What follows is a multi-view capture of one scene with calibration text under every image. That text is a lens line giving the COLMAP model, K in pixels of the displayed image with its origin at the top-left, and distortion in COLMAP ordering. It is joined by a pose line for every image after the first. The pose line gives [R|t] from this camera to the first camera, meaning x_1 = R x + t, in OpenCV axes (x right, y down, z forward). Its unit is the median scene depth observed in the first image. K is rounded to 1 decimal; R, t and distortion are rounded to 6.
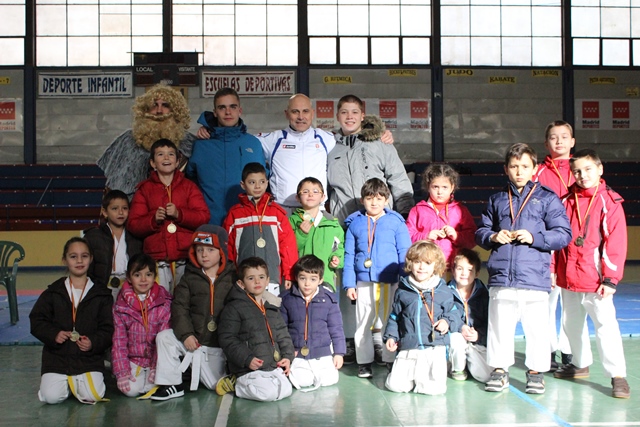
lens RADIAL K [[565.6, 0, 320.2], [0, 565.6, 228.1], [0, 0, 1]] dist [-0.029438, 0.011784]
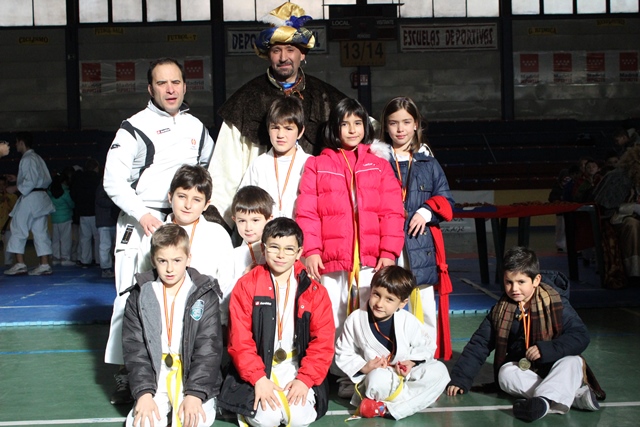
lens RADIAL K [[595.1, 0, 324.4], [0, 595.1, 214.6], [0, 0, 1]] dist [-0.014115, 0.000000]
pose [[0.999732, -0.013107, -0.019093, -0.318255], [0.013800, 0.999234, 0.036621, 0.002156], [0.018599, -0.036875, 0.999147, -0.007414]]
